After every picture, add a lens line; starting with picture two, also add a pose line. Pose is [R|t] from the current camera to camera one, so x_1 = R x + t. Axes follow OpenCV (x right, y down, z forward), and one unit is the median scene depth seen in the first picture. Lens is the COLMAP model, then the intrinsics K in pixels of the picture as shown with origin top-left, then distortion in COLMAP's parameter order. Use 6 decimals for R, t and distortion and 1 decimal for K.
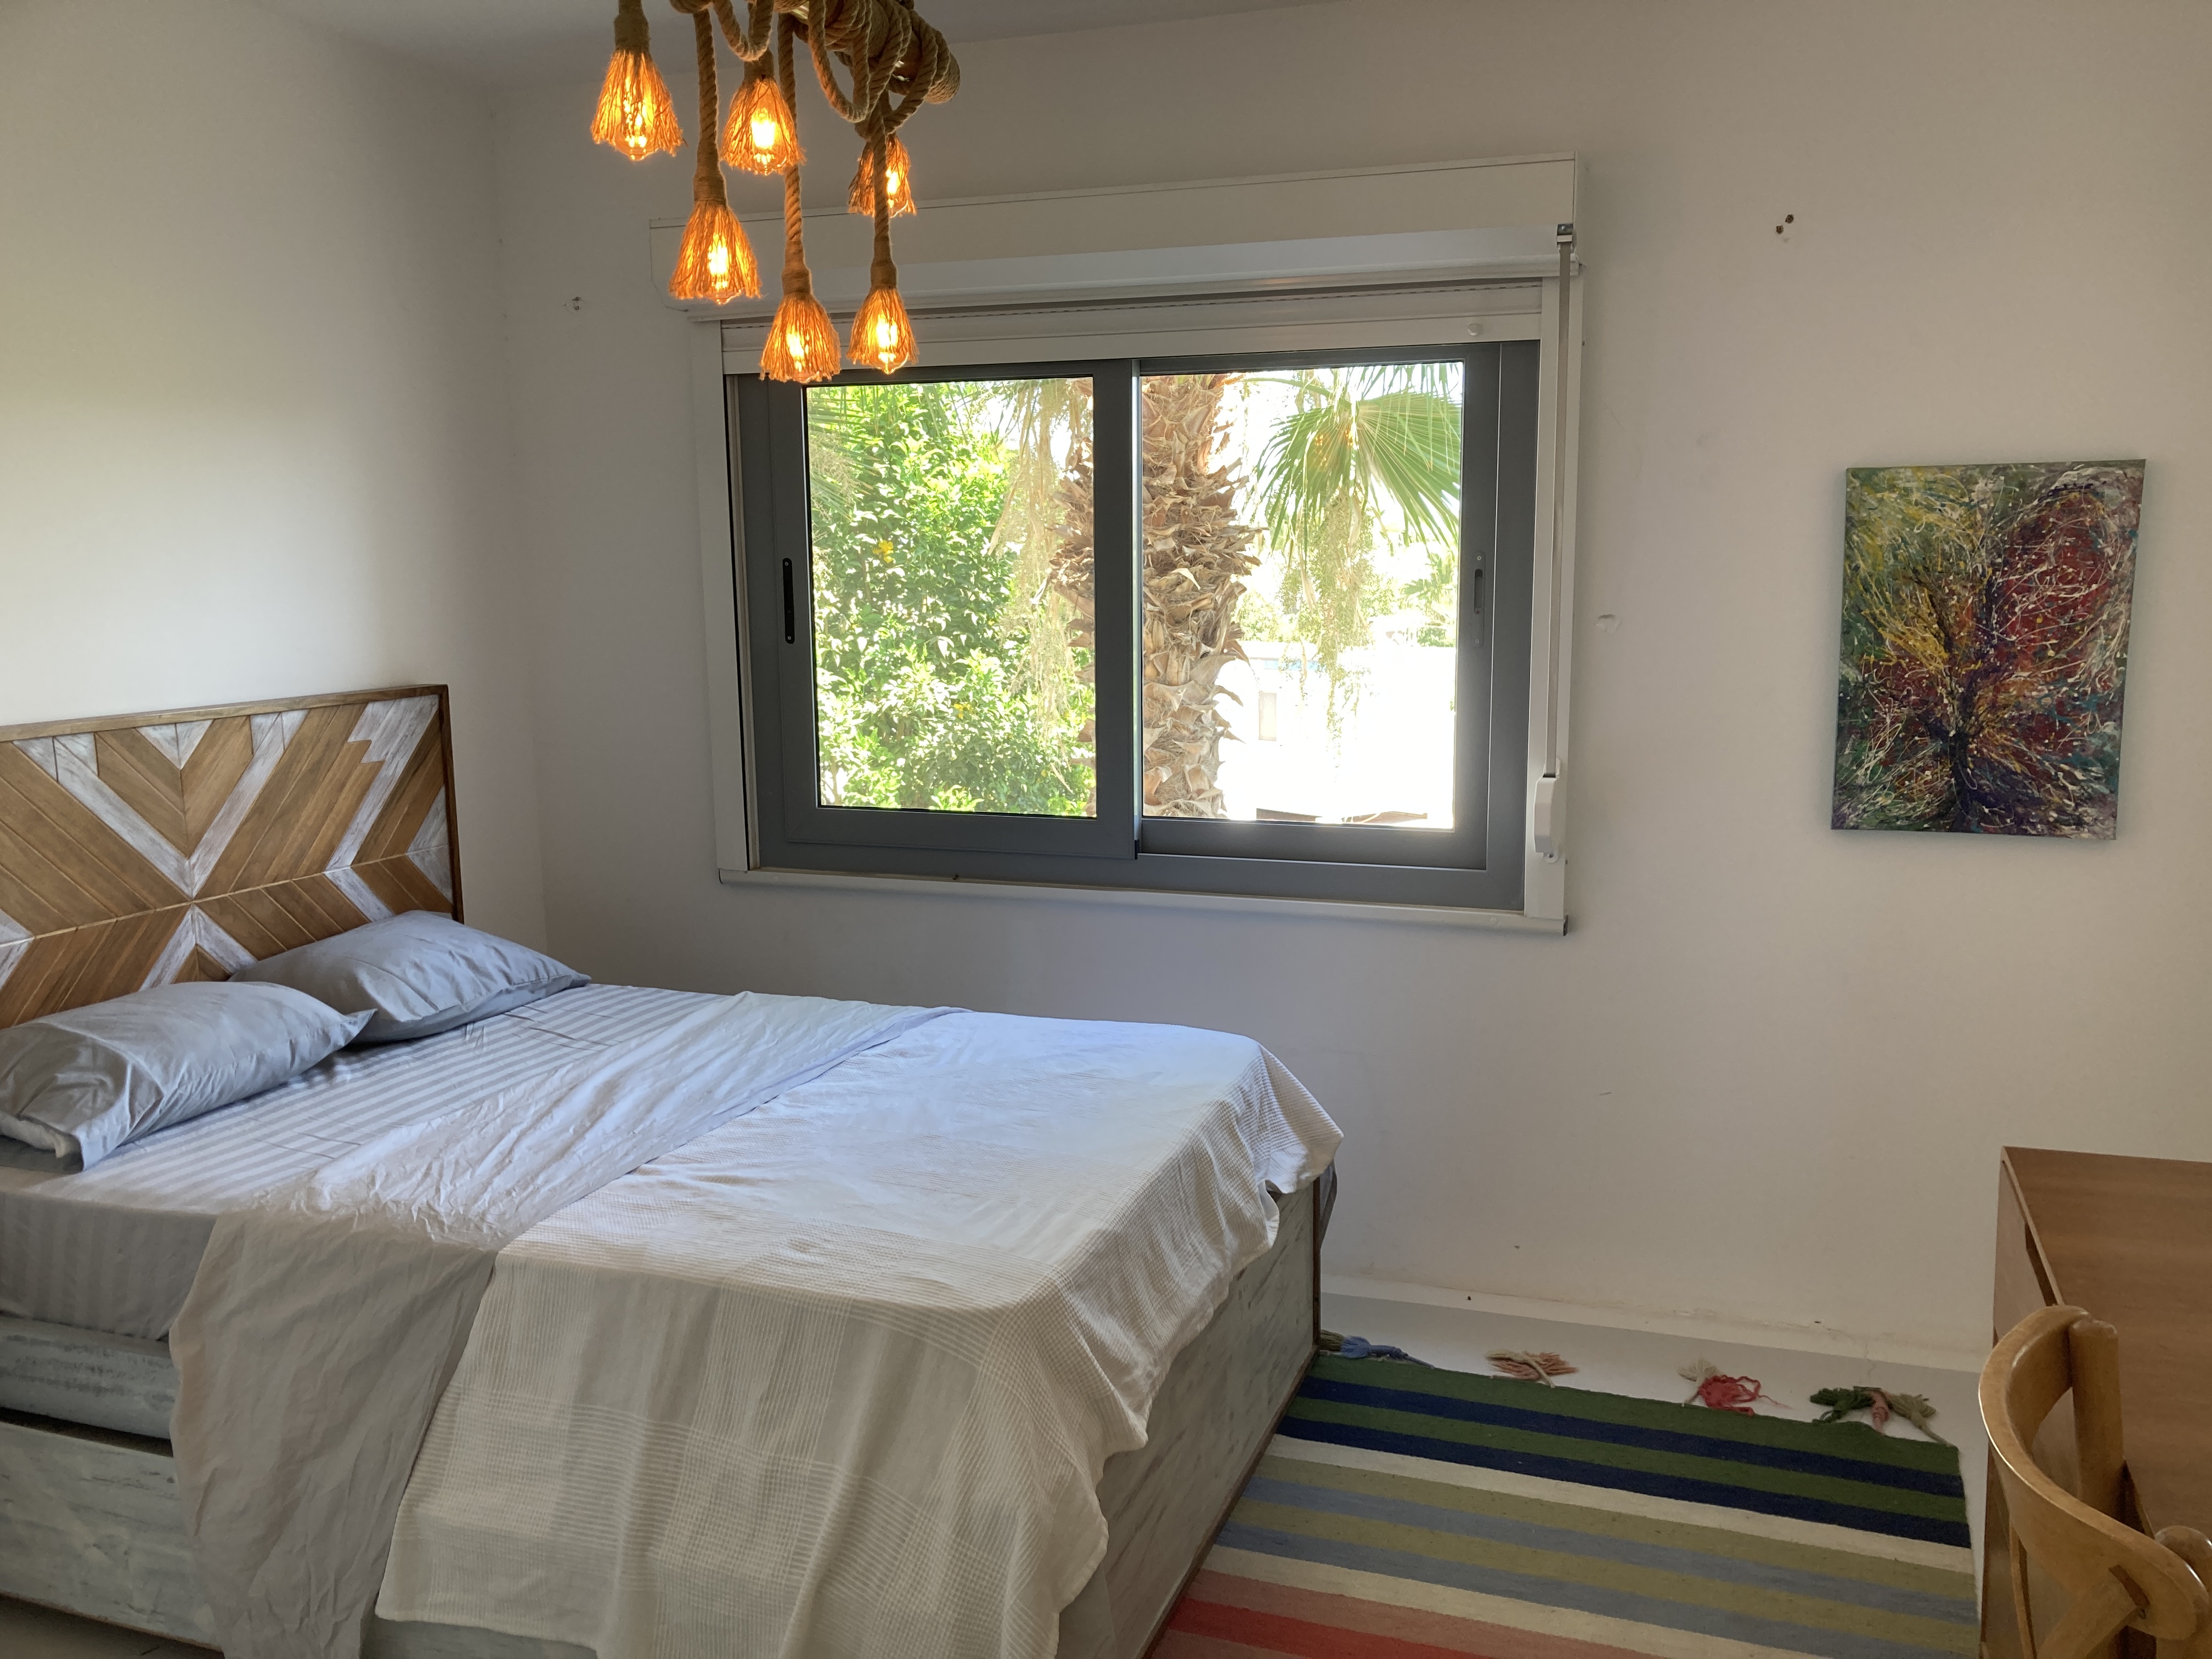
lens RADIAL K [[1806.1, 0, 1122.4], [0, 1806.1, 839.4], [0, 0, 1]] dist [0.028075, -0.031851]
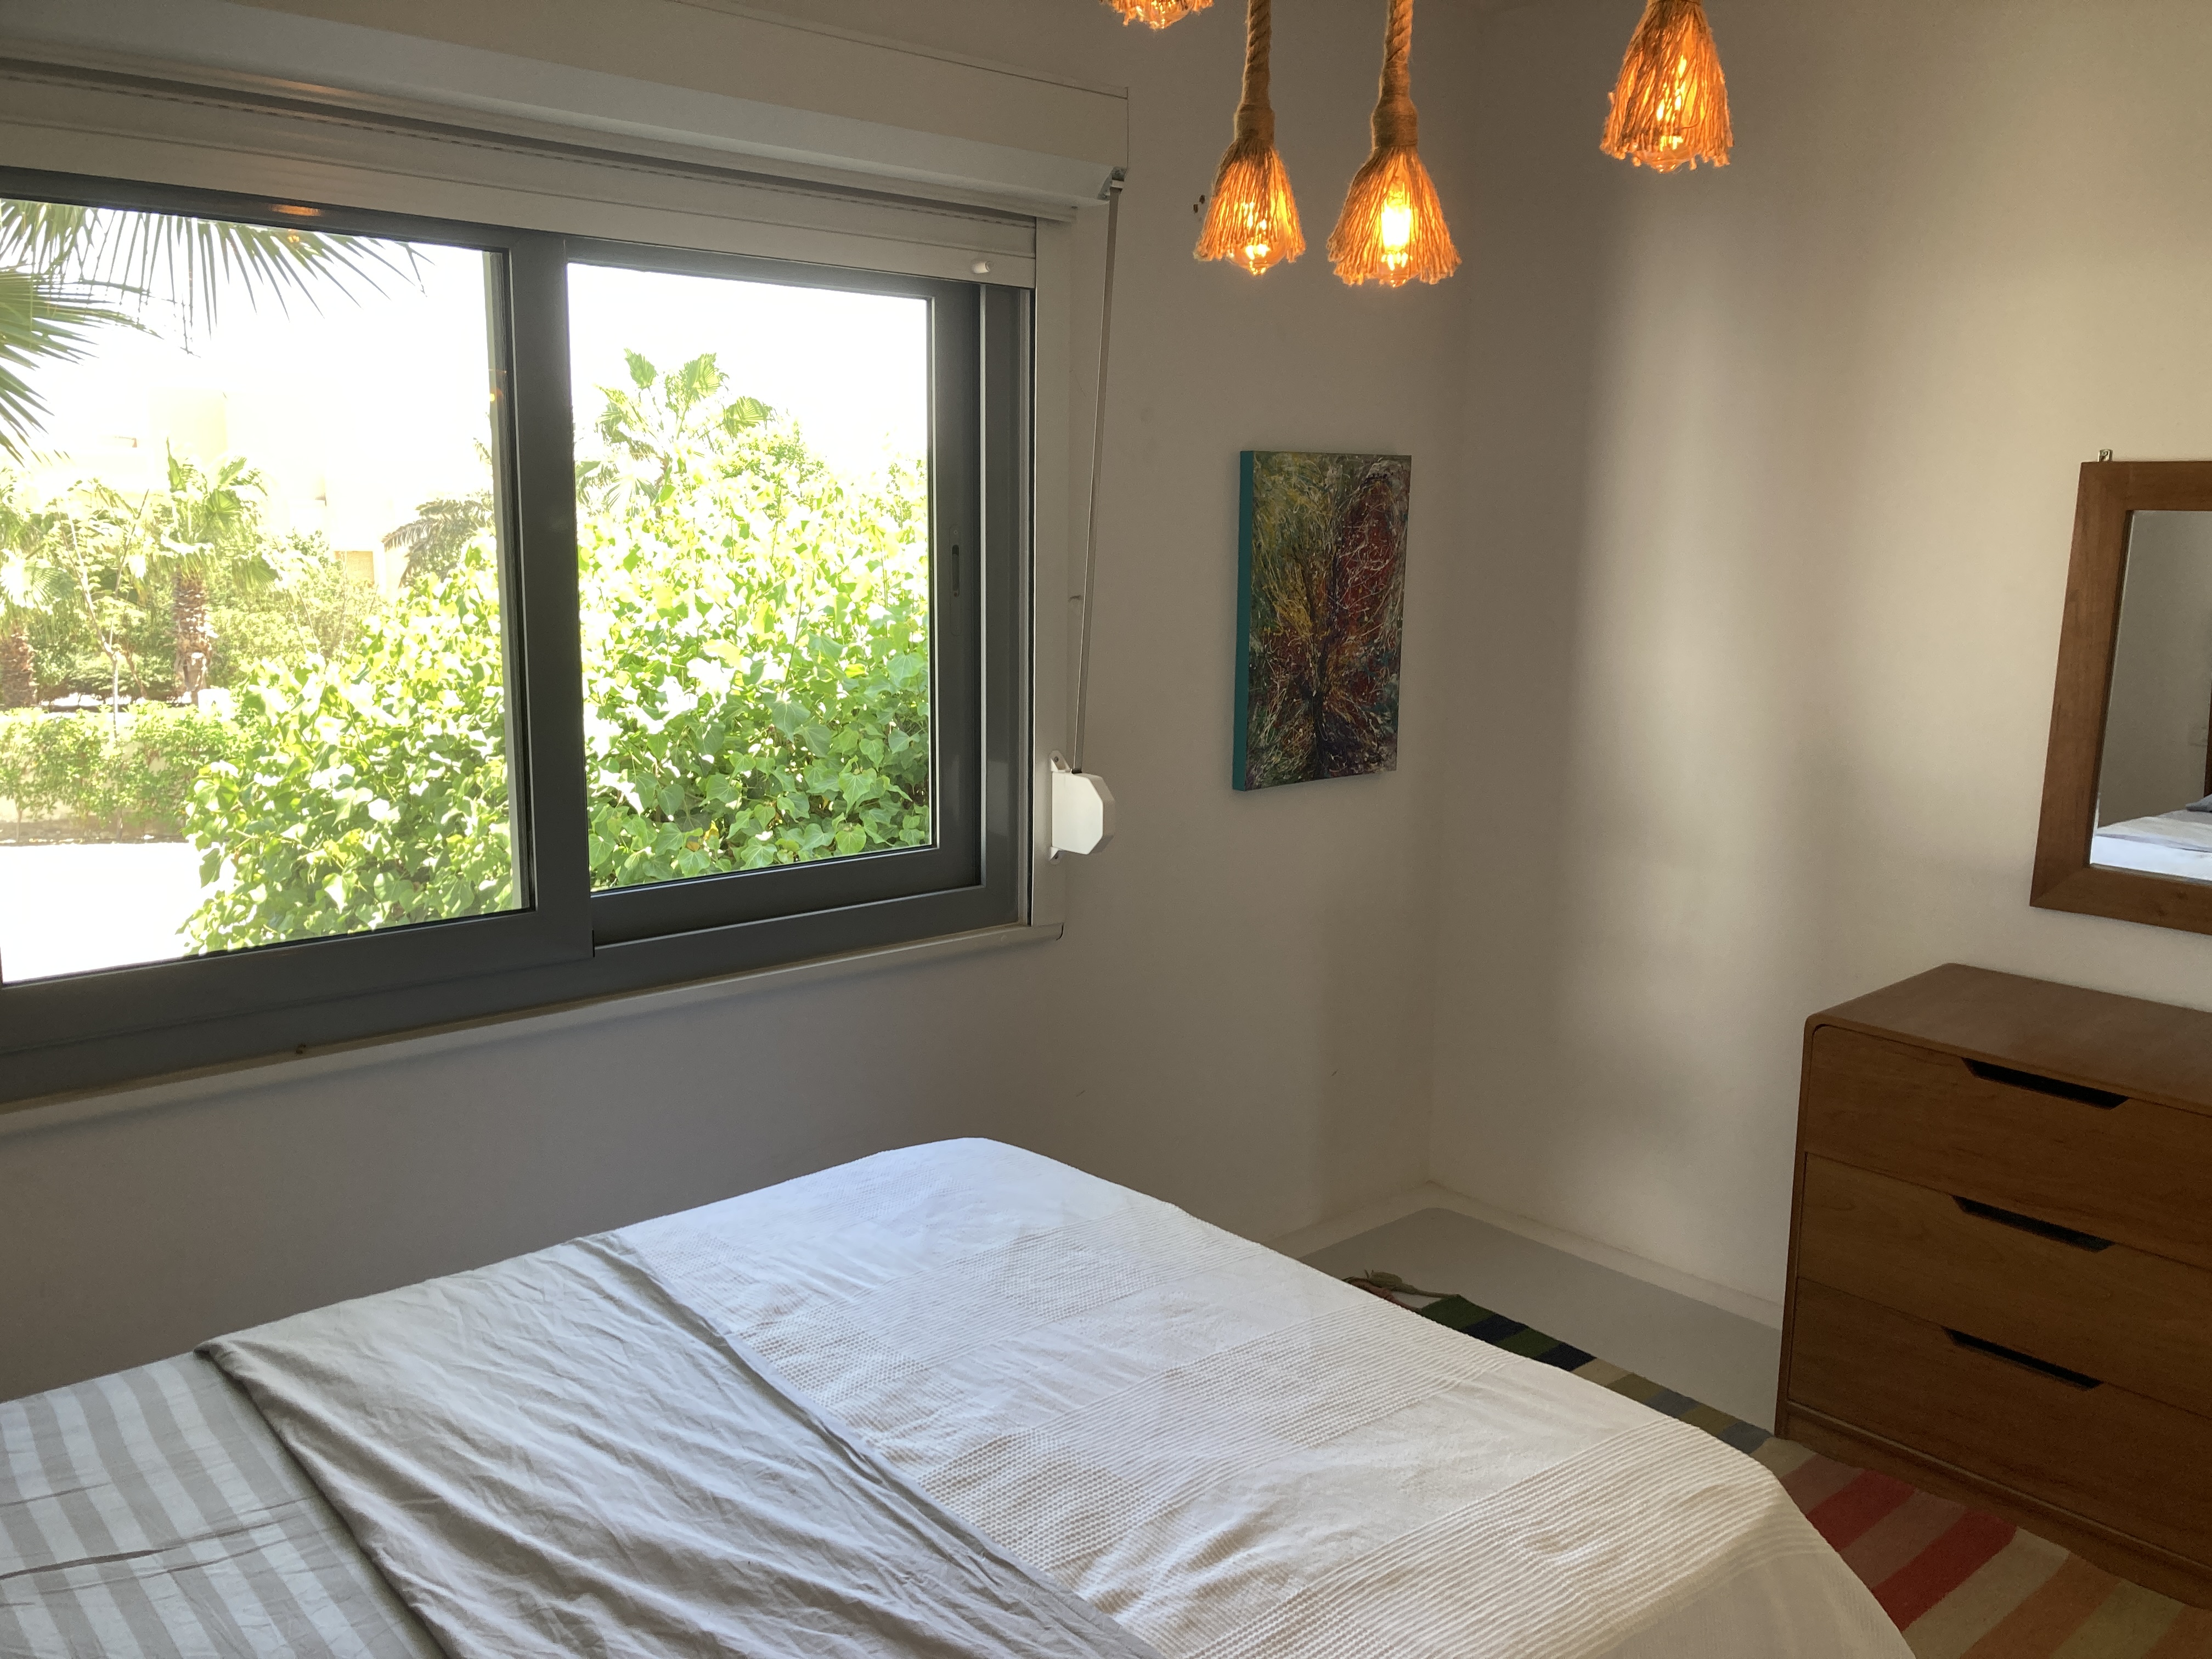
lens RADIAL K [[1806.1, 0, 1098.4], [0, 1806.1, 868.6], [0, 0, 1]] dist [0.028075, -0.031851]
pose [[0.487961, -0.160152, 0.858047, -0.591170], [0.117657, 0.986120, 0.117146, -0.098889], [-0.864899, 0.043793, 0.500031, 0.562872]]
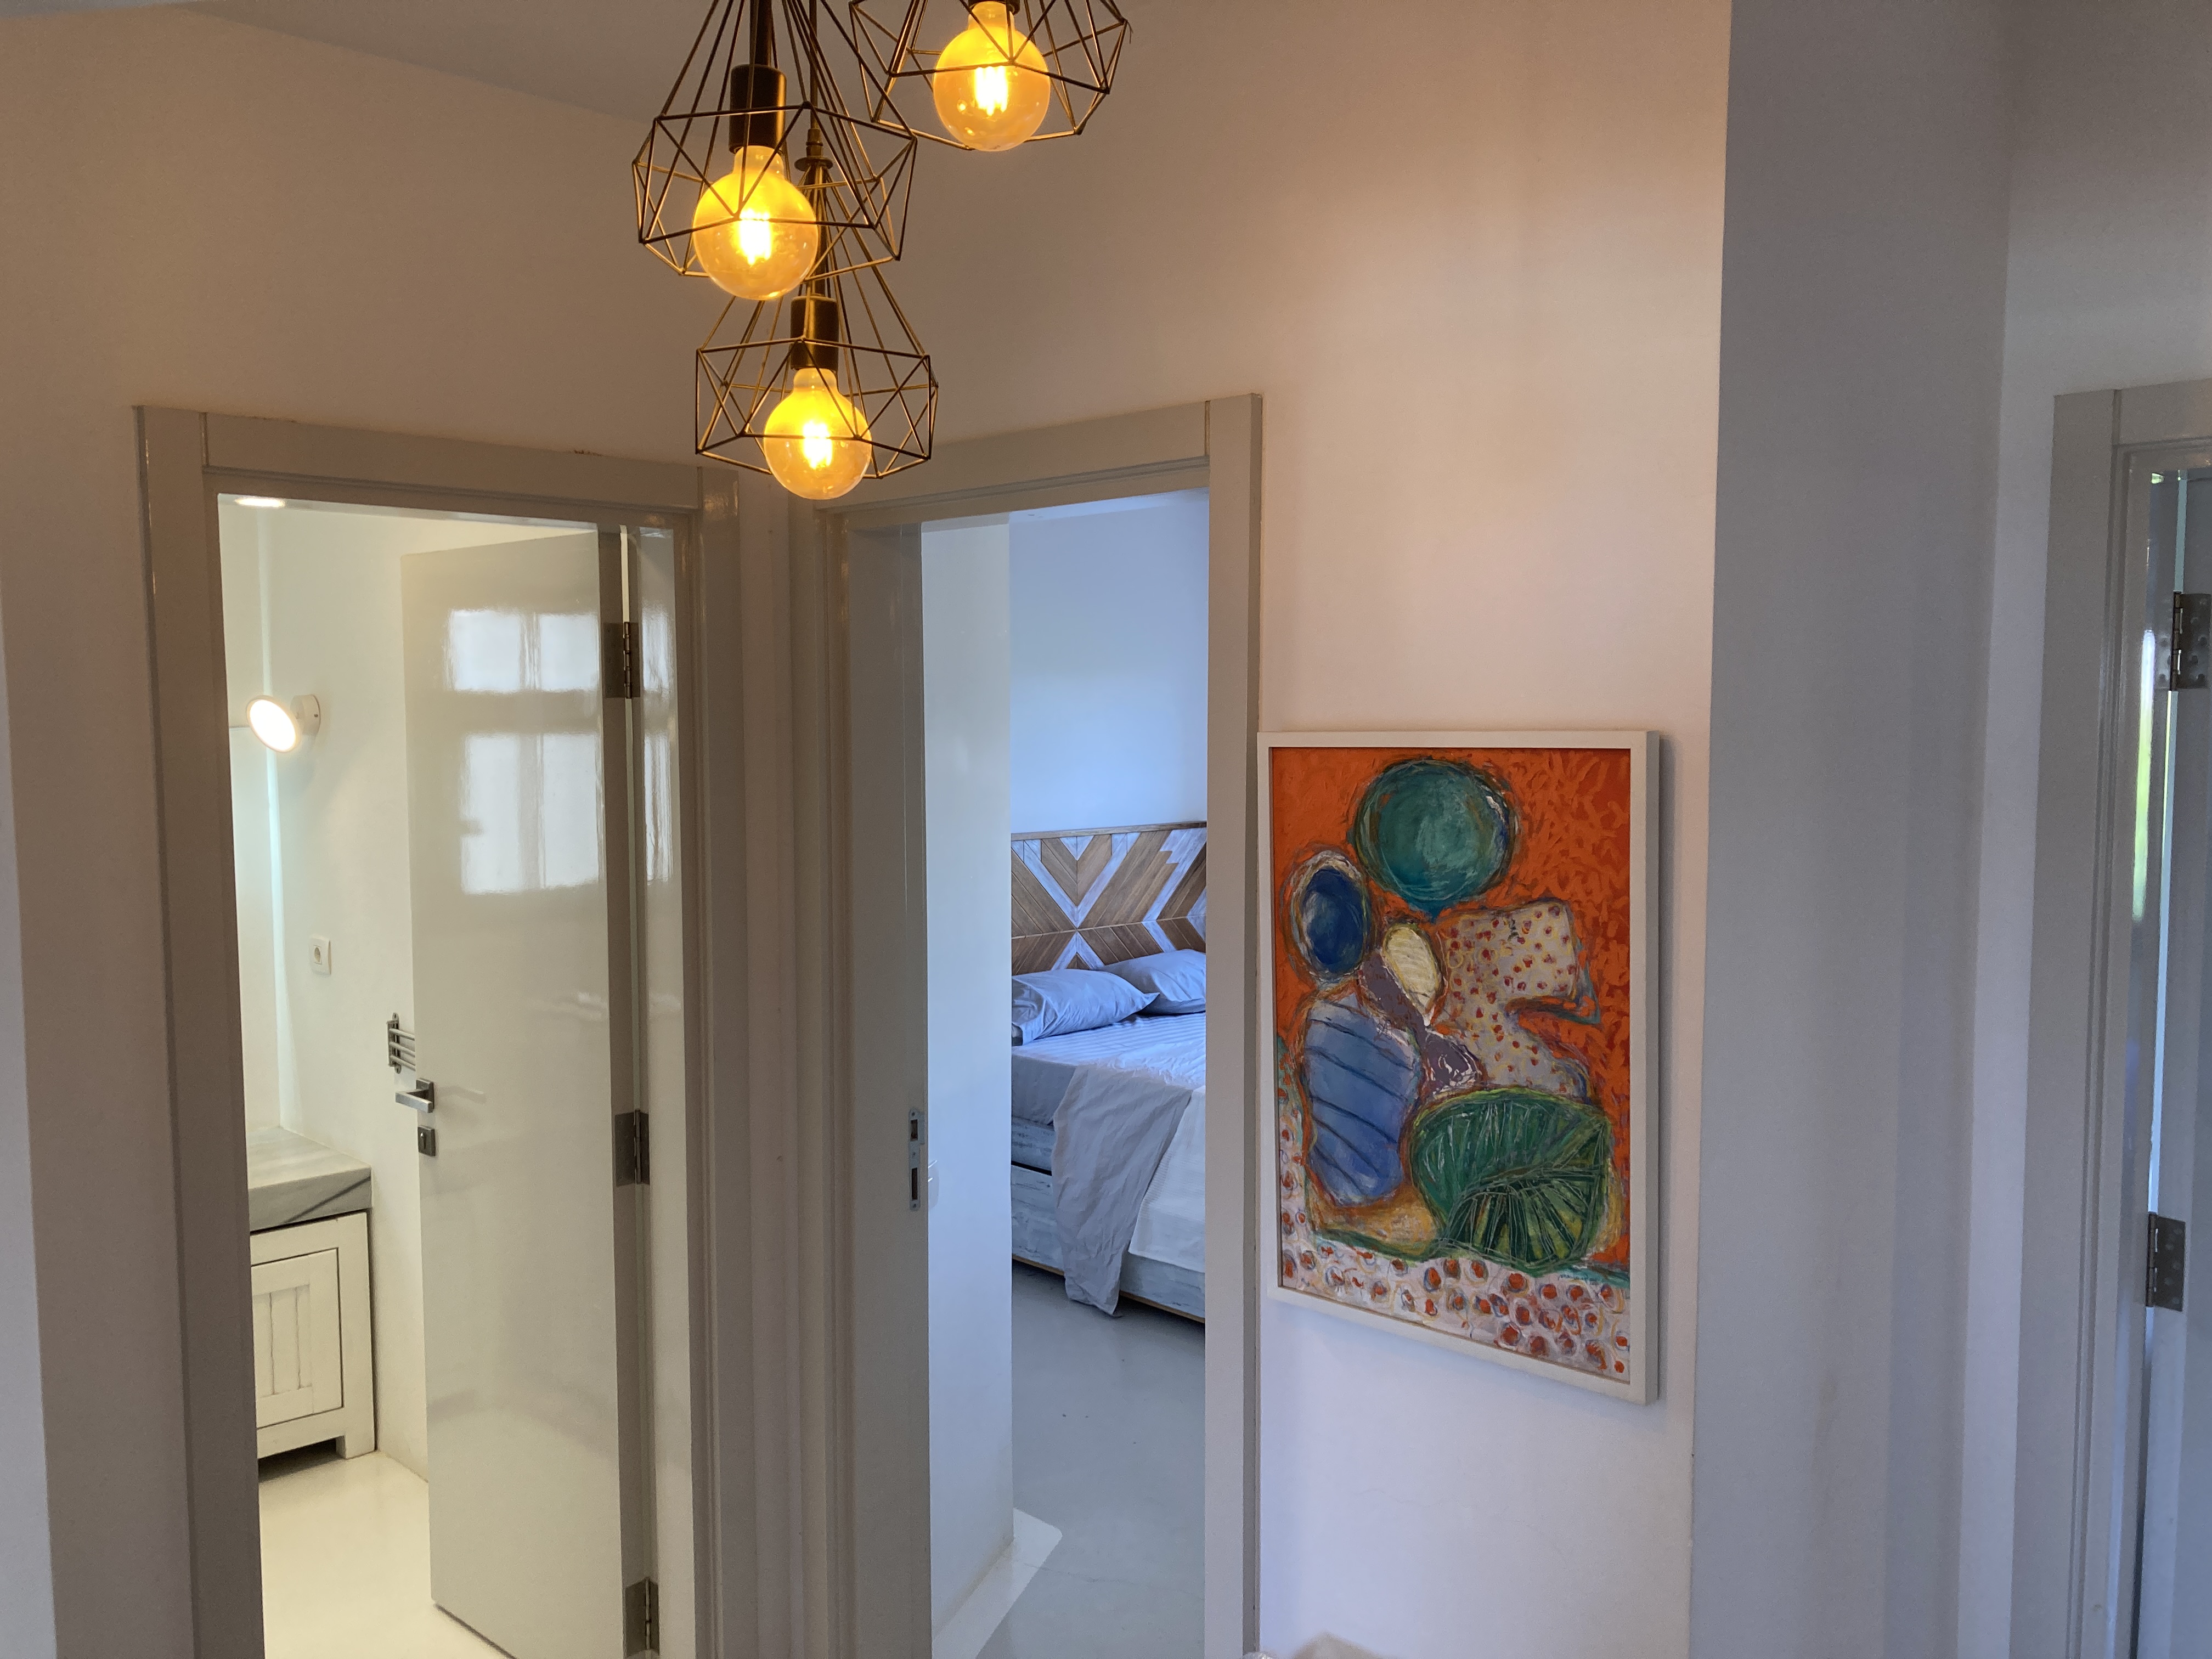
lens RADIAL K [[1806.1, 0, 1105.5], [0, 1806.1, 827.0], [0, 0, 1]] dist [0.028075, -0.031851]
pose [[0.895846, 0.042656, -0.442312, 0.371697], [-0.078637, 0.994890, -0.063323, 0.047120], [0.437351, 0.091510, 0.894623, -0.738012]]
